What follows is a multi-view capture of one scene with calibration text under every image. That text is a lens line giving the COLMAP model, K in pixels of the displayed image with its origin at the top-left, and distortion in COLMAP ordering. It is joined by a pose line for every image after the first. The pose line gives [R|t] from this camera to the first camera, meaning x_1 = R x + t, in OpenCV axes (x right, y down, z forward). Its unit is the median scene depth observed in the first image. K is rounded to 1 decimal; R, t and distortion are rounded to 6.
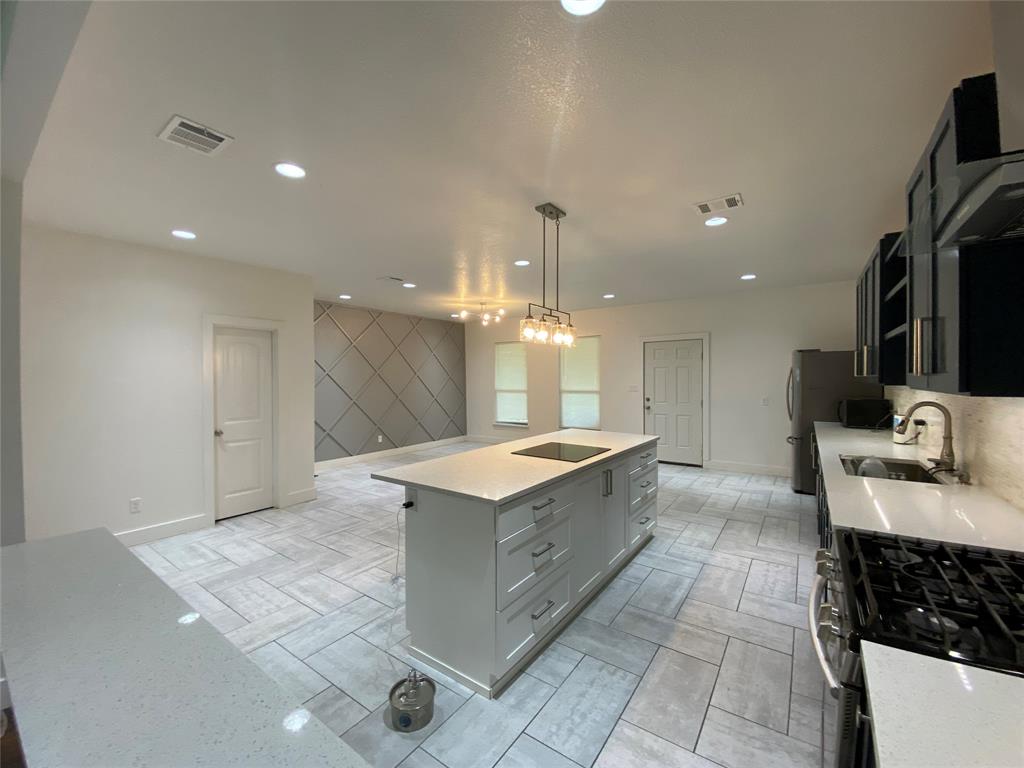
lens RADIAL K [[416.4, 0, 512.0], [0, 416.4, 384.0], [0, 0, 1]] dist [0.001051, -0.014327]
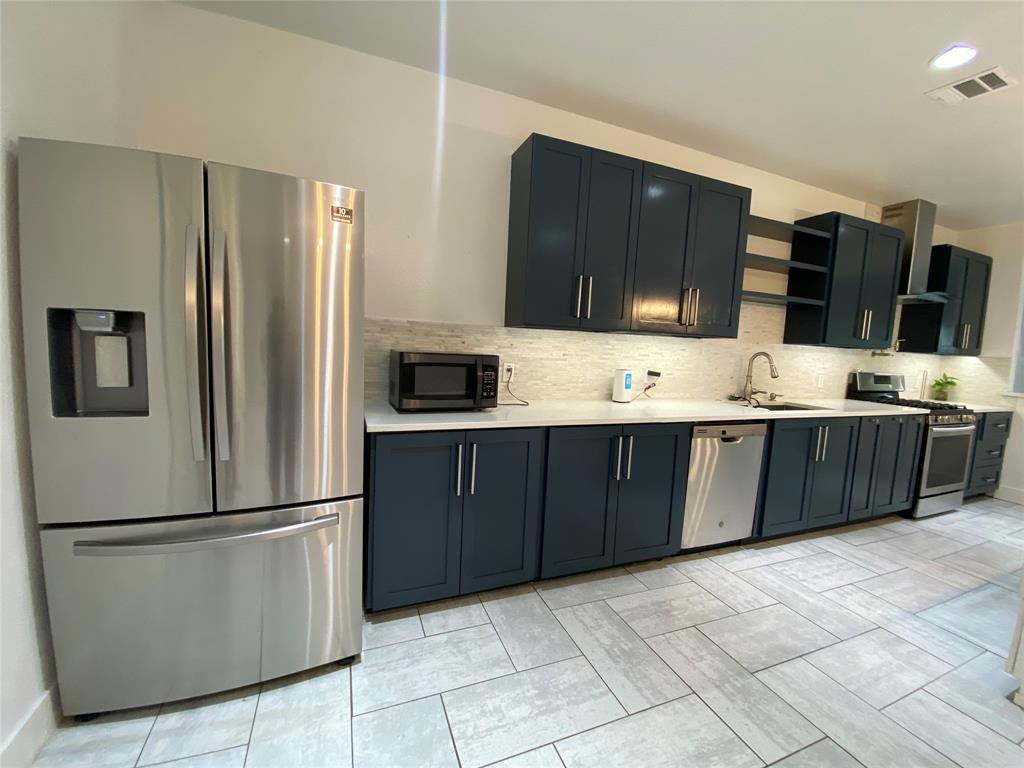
lens RADIAL K [[416.4, 0, 512.0], [0, 416.4, 384.0], [0, 0, 1]] dist [0.001051, -0.014327]
pose [[-0.837939, -0.089169, 0.538430, 0.680354], [-0.038672, 0.993784, 0.104397, 0.029657], [-0.544392, 0.066657, -0.836178, 1.859522]]
